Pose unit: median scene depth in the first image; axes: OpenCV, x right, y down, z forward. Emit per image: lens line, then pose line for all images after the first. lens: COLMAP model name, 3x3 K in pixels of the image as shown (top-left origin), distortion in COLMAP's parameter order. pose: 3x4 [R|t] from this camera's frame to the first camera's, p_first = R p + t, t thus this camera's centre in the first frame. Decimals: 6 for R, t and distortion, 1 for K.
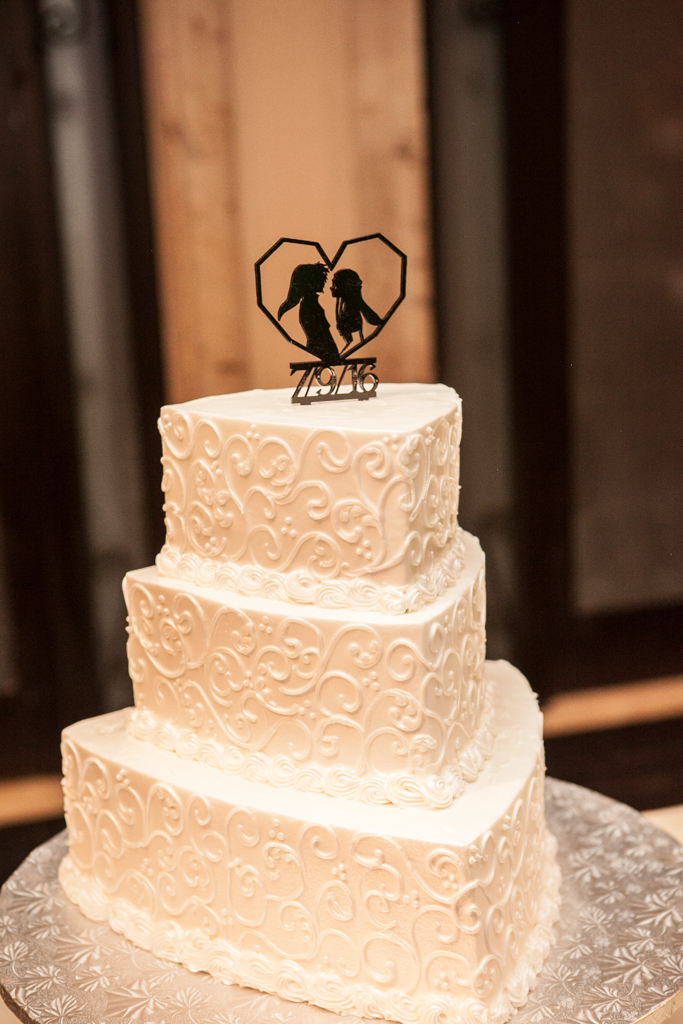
lens RADIAL K [[1679.8, 0, 341.5], [0, 1679.8, 512.6], [0, 0, 1]] dist [0.037653, 0.000000]
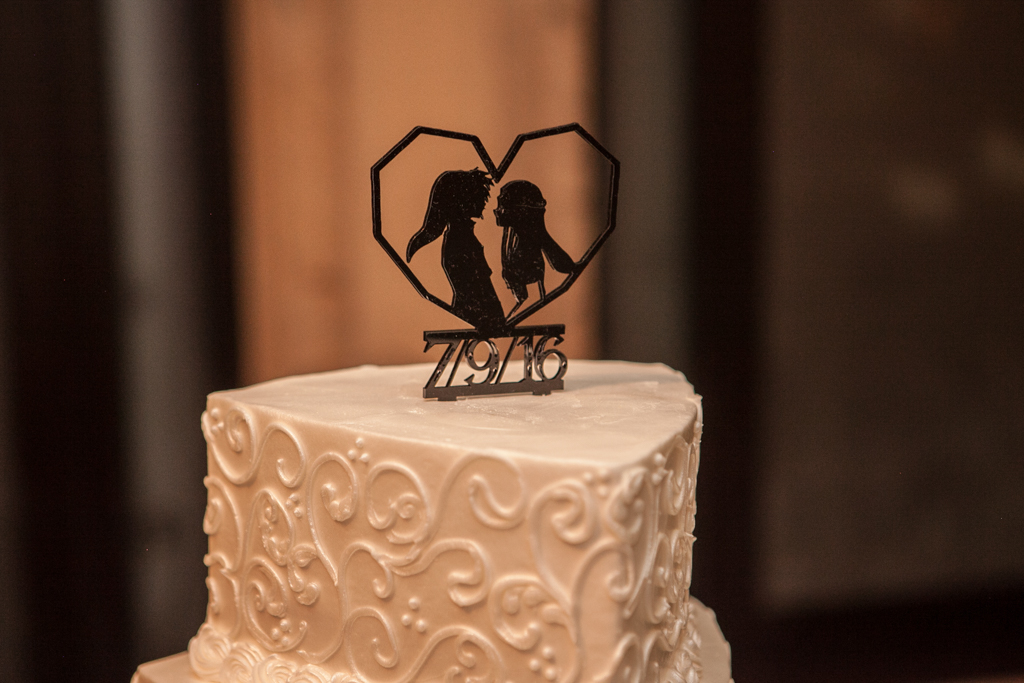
lens RADIAL K [[2007.0, 0, 510.7], [0, 2007.0, 340.9], [0, 0, 1]] dist [0.283637, 0.000000]
pose [[0.999282, 0.029039, 0.024319, -0.017019], [-0.027748, 0.998269, -0.051850, -0.049394], [-0.025782, 0.051138, 0.998359, 0.277822]]
